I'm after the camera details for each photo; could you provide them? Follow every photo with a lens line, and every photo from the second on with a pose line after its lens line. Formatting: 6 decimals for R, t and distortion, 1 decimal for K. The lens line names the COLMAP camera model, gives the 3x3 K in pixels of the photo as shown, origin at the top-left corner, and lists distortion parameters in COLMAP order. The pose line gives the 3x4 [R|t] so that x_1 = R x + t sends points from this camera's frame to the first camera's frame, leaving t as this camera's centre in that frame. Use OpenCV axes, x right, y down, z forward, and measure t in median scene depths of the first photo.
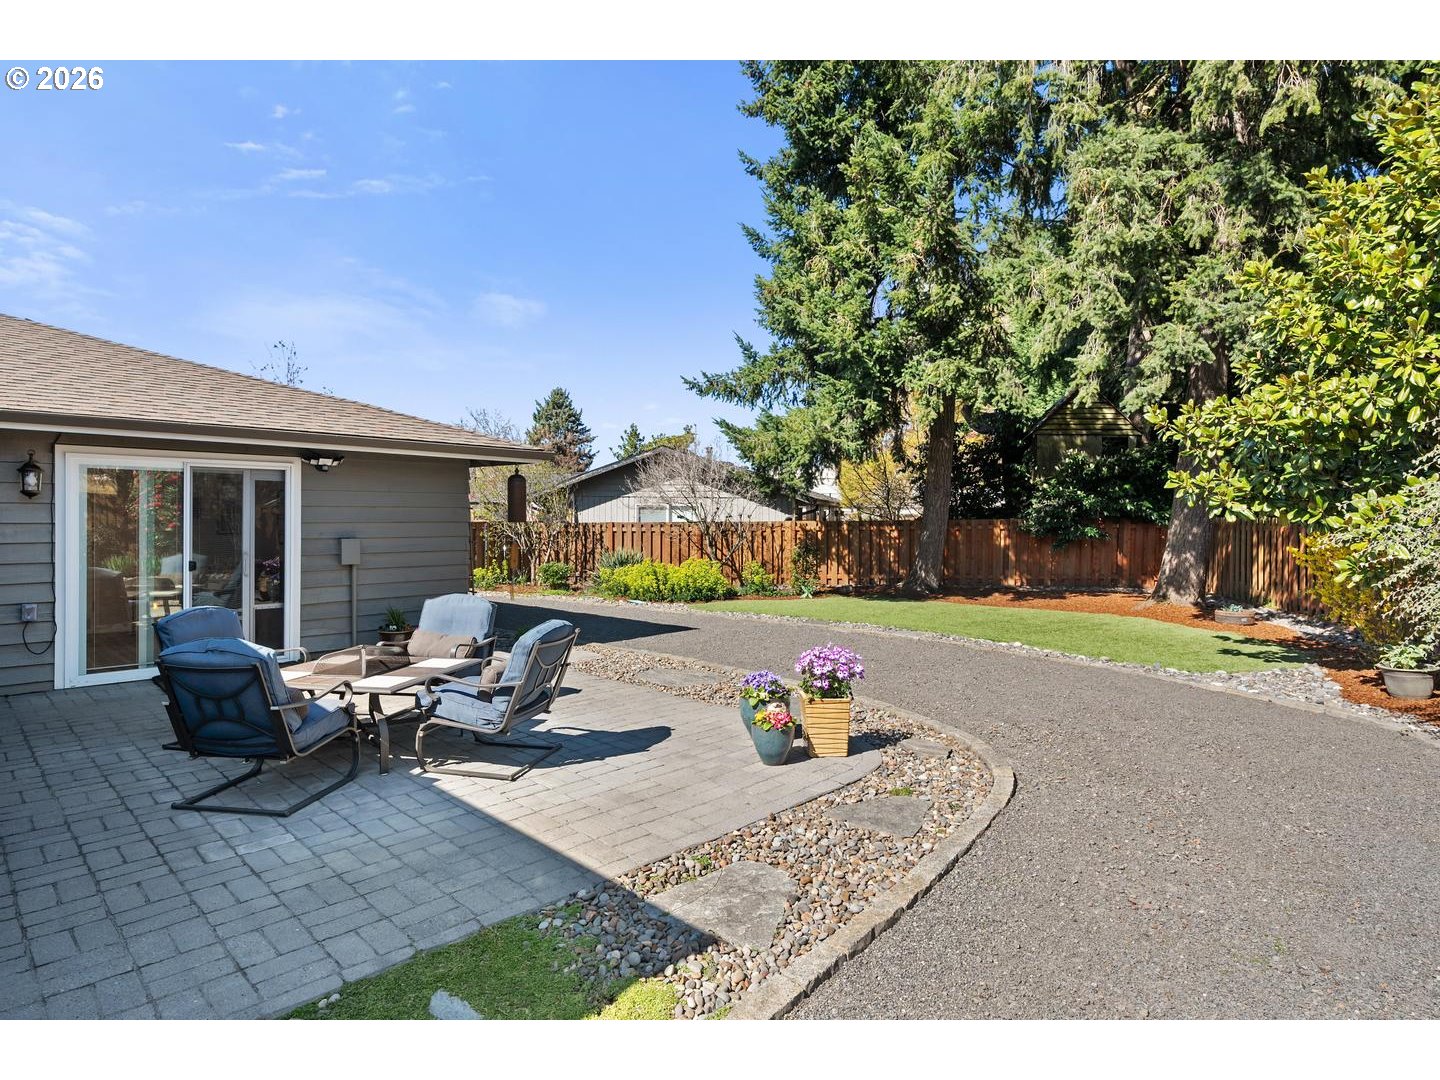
lens RADIAL K [[752.0, 0, 726.9], [0, 752.0, 535.7], [0, 0, 1]] dist [-0.002664, -0.000667]
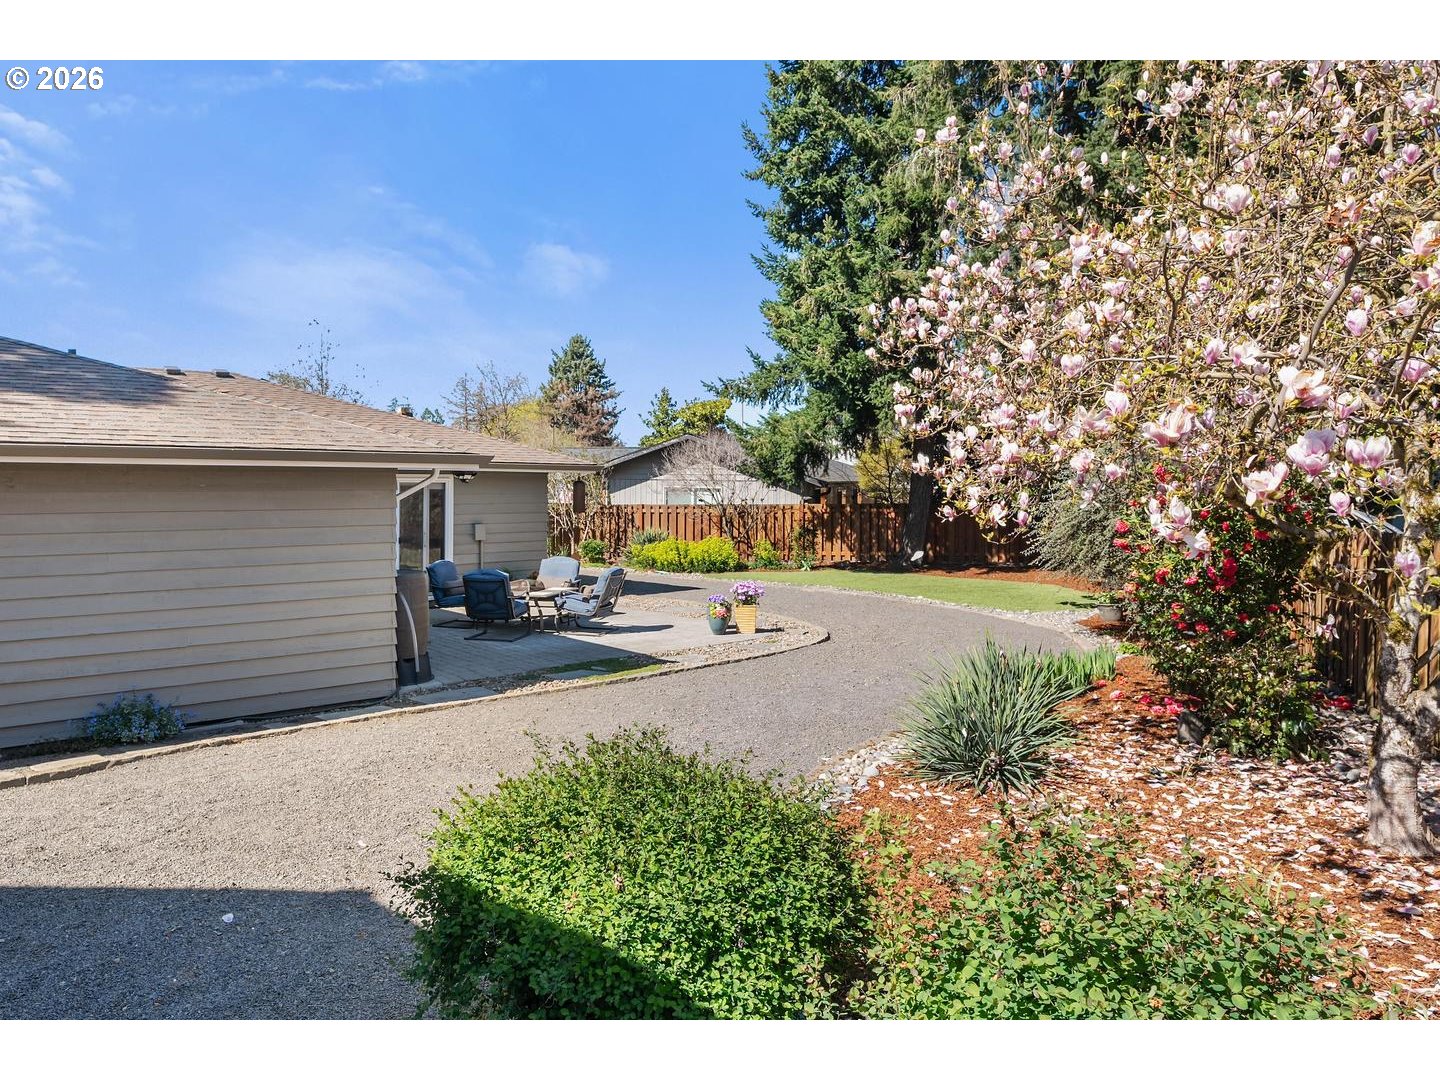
lens RADIAL K [[1062.1, 0, 716.9], [0, 1062.1, 520.0], [0, 0, 1]] dist [0.030551, -0.025138]
pose [[0.996843, 0.001725, -0.079383, 0.095815], [-0.000478, 0.999876, 0.015719, -0.021919], [0.079400, -0.015632, 0.996720, -0.646603]]
